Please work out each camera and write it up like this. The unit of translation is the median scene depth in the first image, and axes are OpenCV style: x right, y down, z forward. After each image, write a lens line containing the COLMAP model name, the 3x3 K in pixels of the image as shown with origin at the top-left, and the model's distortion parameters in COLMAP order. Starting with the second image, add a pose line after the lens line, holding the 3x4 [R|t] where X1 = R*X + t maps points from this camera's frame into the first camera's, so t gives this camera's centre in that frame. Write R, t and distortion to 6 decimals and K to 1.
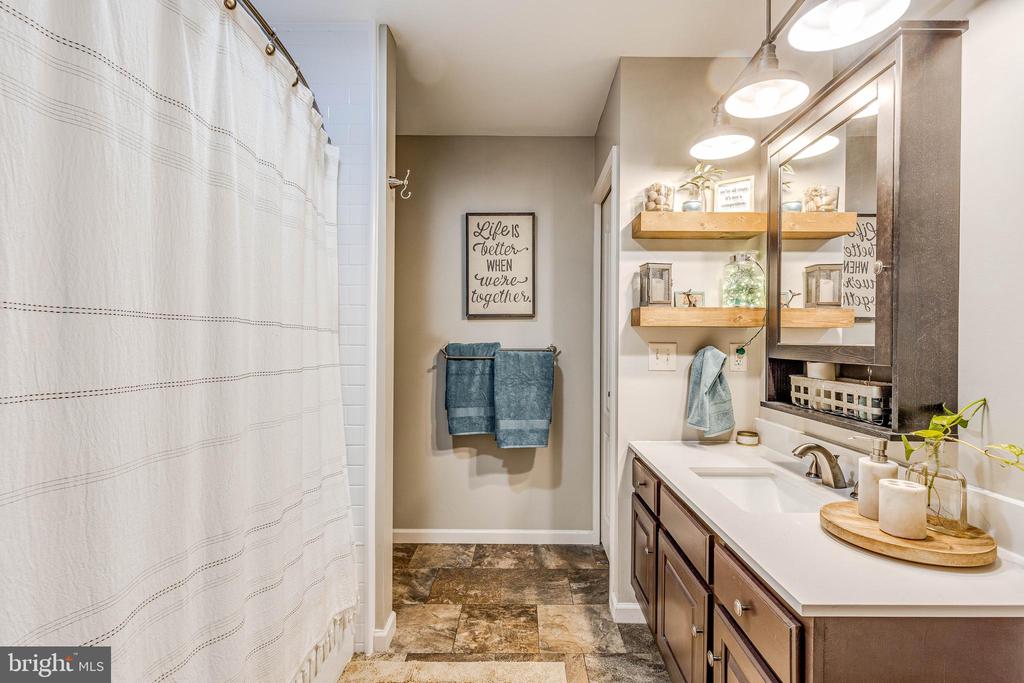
lens RADIAL K [[463.5, 0, 512.0], [0, 463.5, 348.0], [0, 0, 1]] dist [-0.000338, -0.000068]
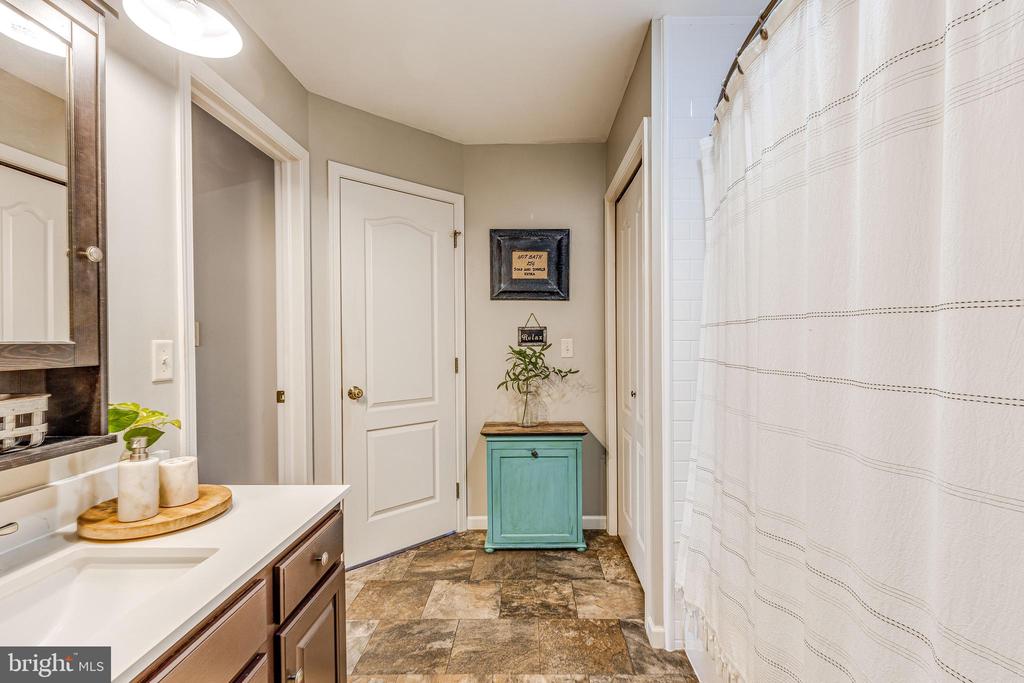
lens RADIAL K [[463.5, 0, 511.5], [0, 463.5, 341.1], [0, 0, 1]] dist [-0.000338, -0.000068]
pose [[-0.999854, -0.000731, 0.017098, 0.012377], [-0.000617, 0.999978, 0.006657, -0.012965], [-0.017102, 0.006646, -0.999832, 1.933018]]
